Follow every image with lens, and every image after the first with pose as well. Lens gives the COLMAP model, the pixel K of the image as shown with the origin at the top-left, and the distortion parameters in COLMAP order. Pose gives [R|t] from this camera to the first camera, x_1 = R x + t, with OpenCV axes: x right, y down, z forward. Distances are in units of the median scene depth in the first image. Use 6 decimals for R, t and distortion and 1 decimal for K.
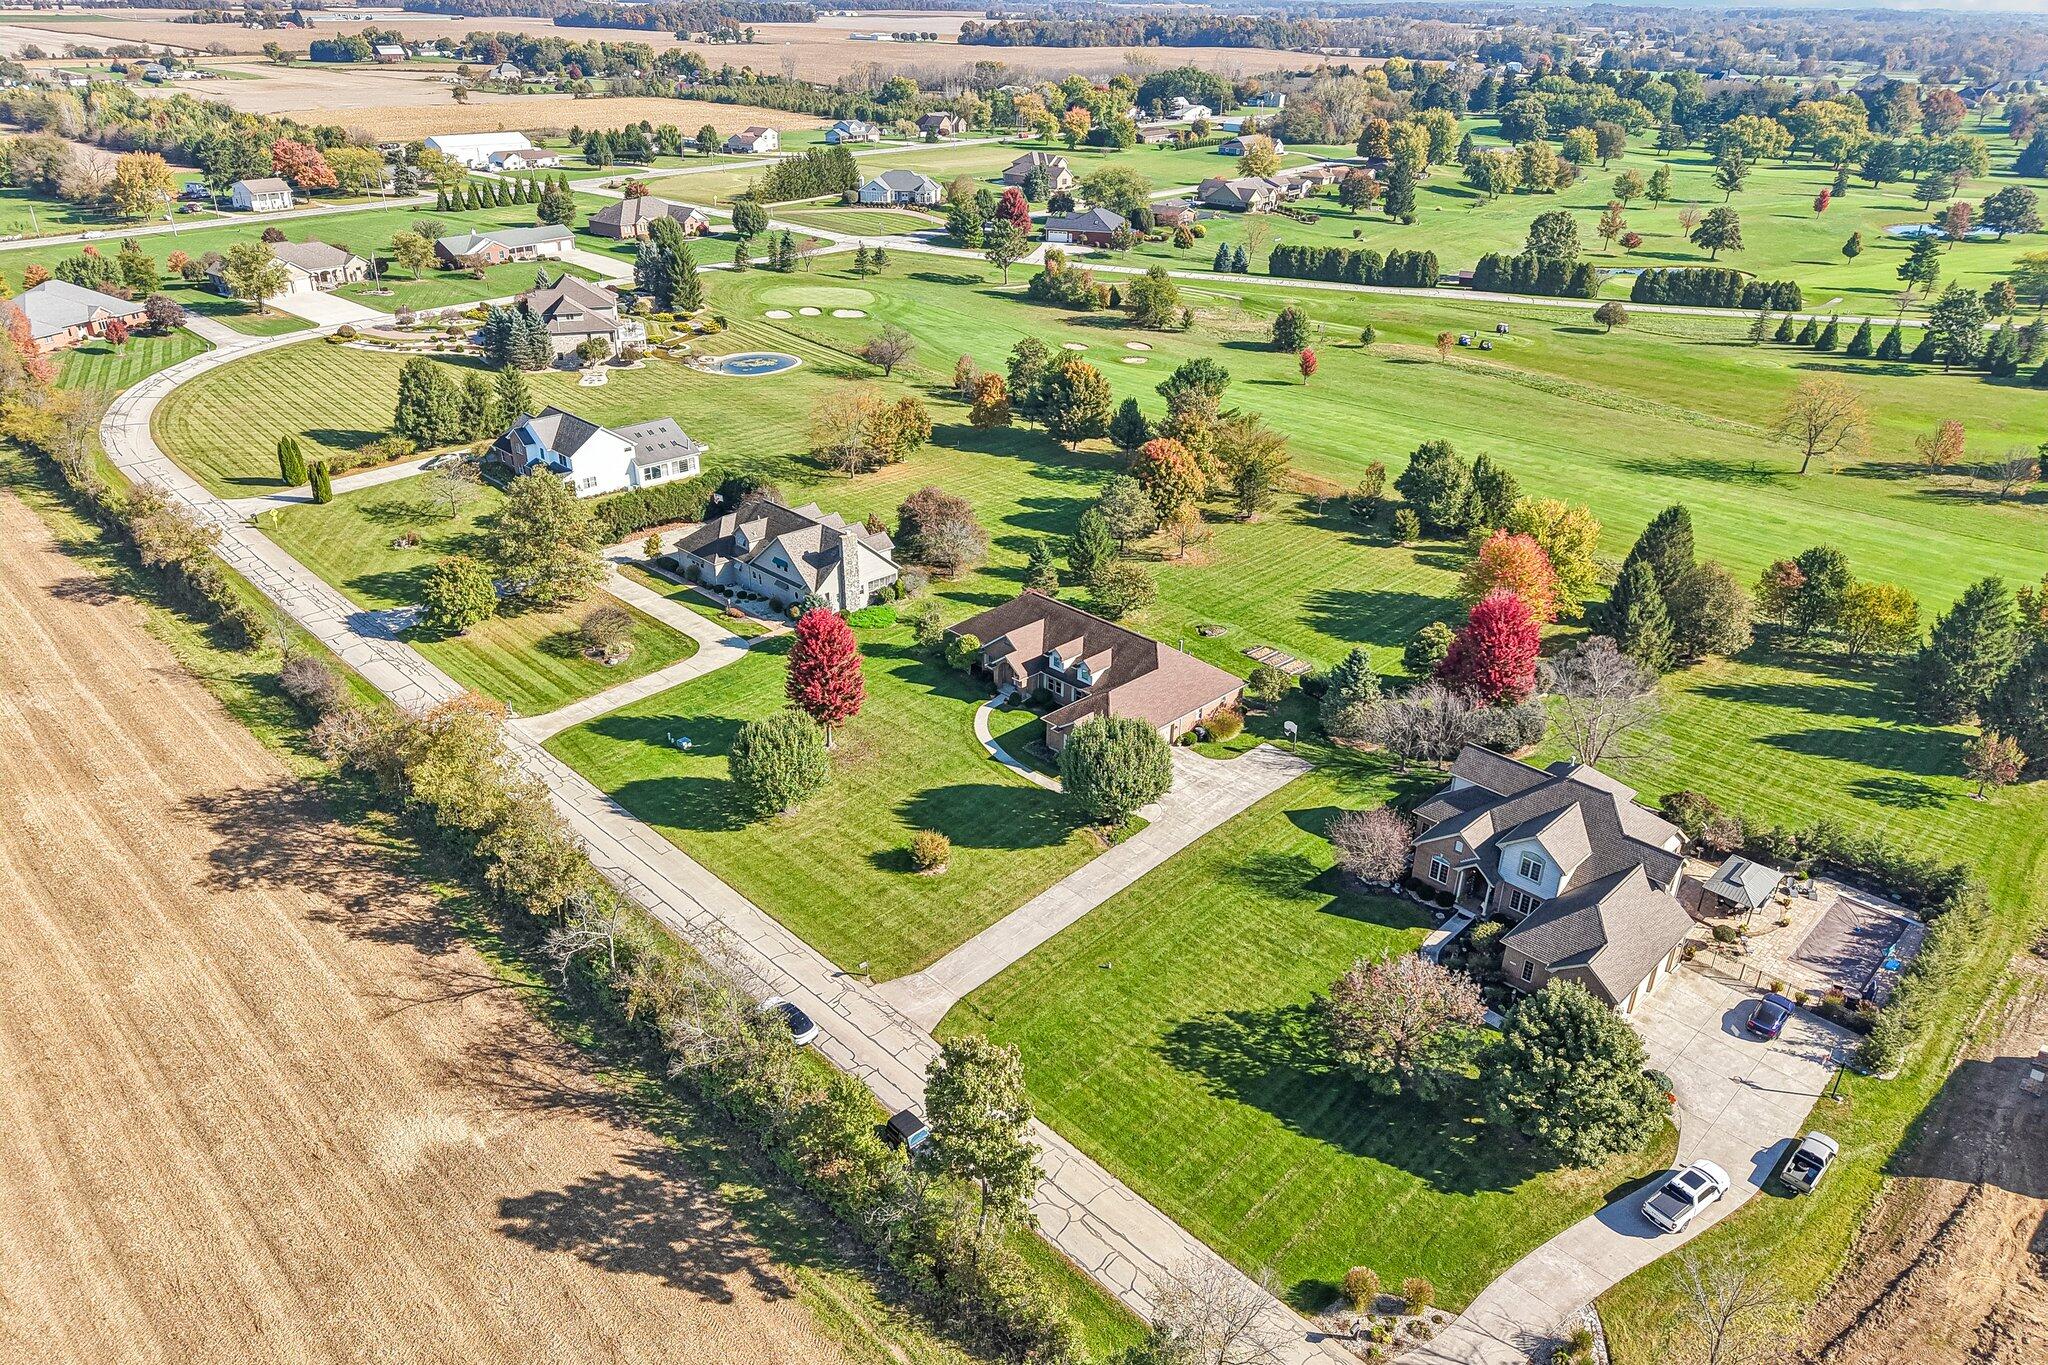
lens RADIAL K [[1345.4, 0, 1024.0], [0, 1345.4, 682.5], [0, 0, 1]] dist [-0.009484, 0.017834]
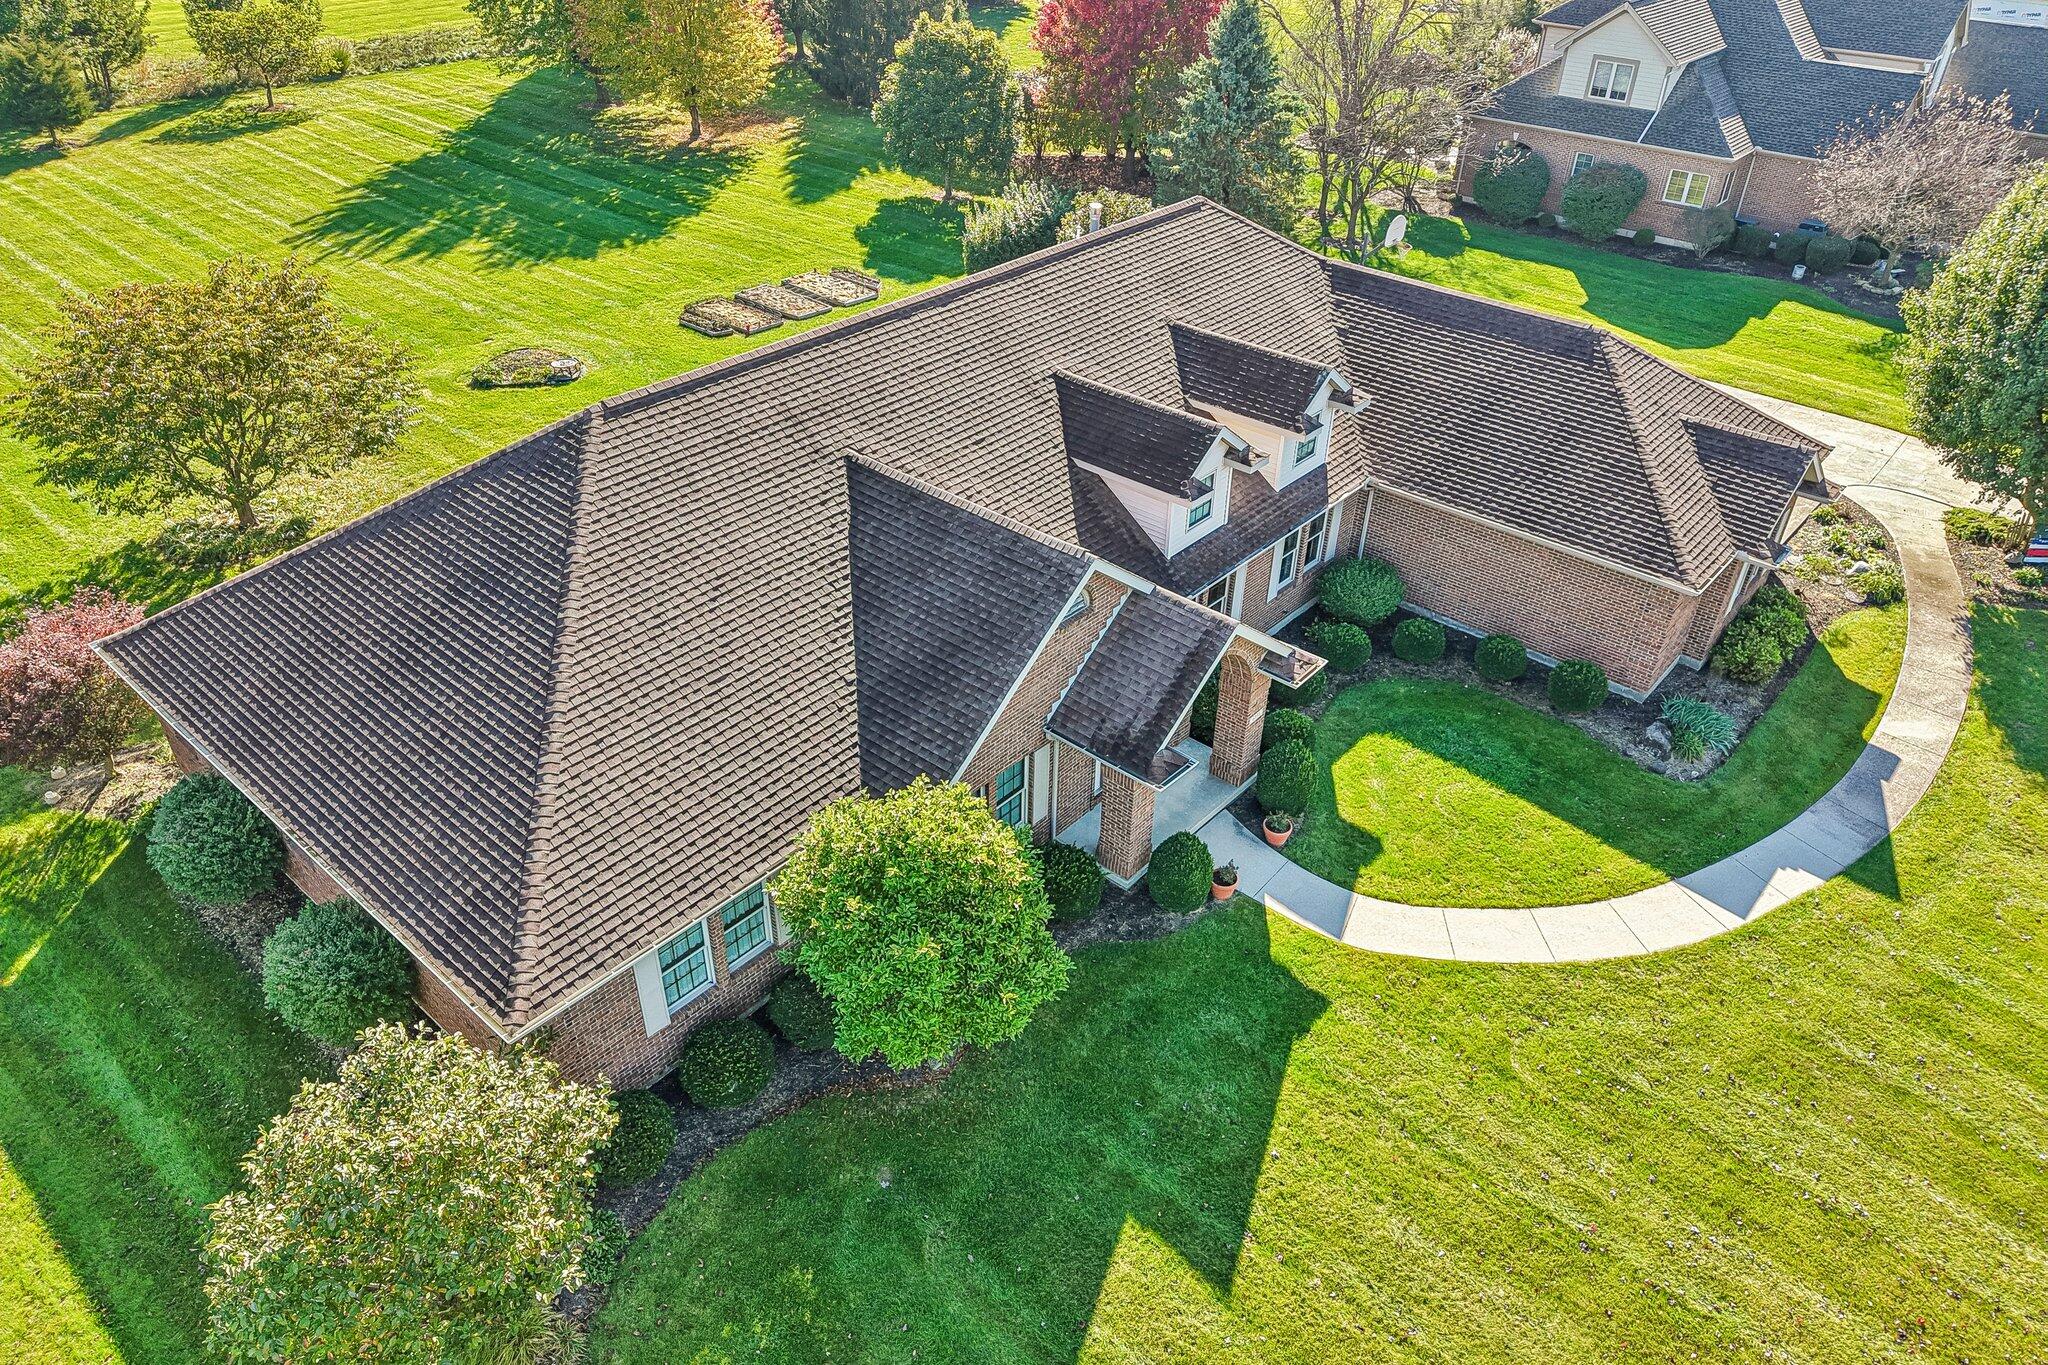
lens RADIAL K [[1361.0, 0, 1024.0], [0, 1361.0, 682.5], [0, 0, 1]] dist [0.005822, -0.003543]
pose [[-0.071293, -0.578071, 0.812866, -0.071334], [0.435424, 0.715155, 0.546772, -0.055507], [-0.897398, 0.392922, 0.200720, 0.478060]]
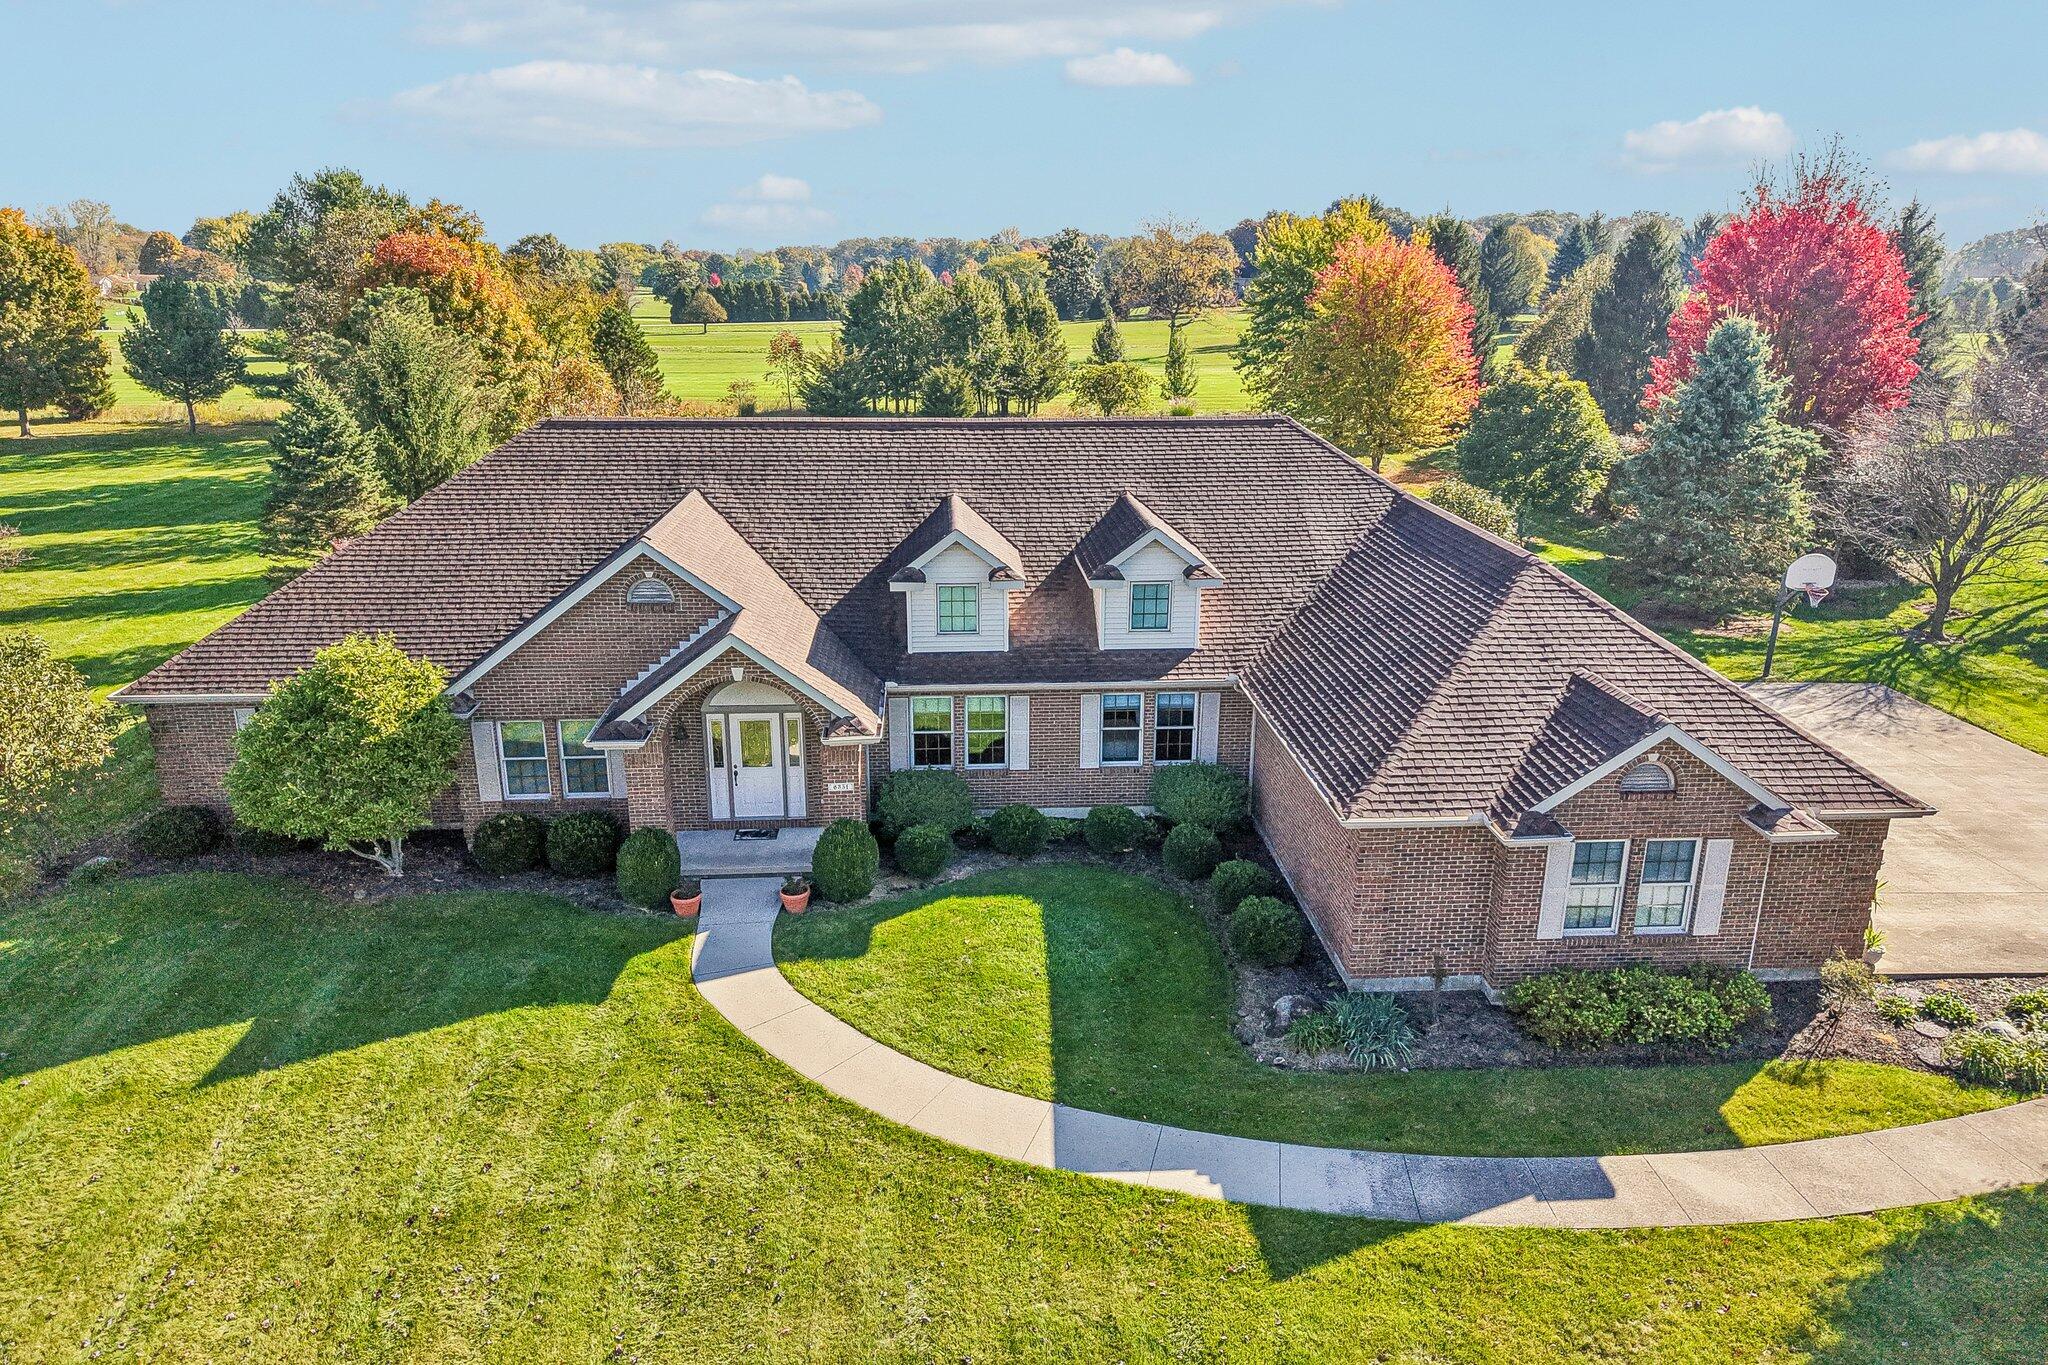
lens RADIAL K [[1361.0, 0, 1024.0], [0, 1361.0, 682.5], [0, 0, 1]] dist [0.005822, -0.003543]
pose [[0.655885, -0.230649, 0.718760, -0.055062], [0.344540, 0.938679, -0.013179, 0.000198], [-0.671645, 0.256285, 0.695133, 0.412477]]
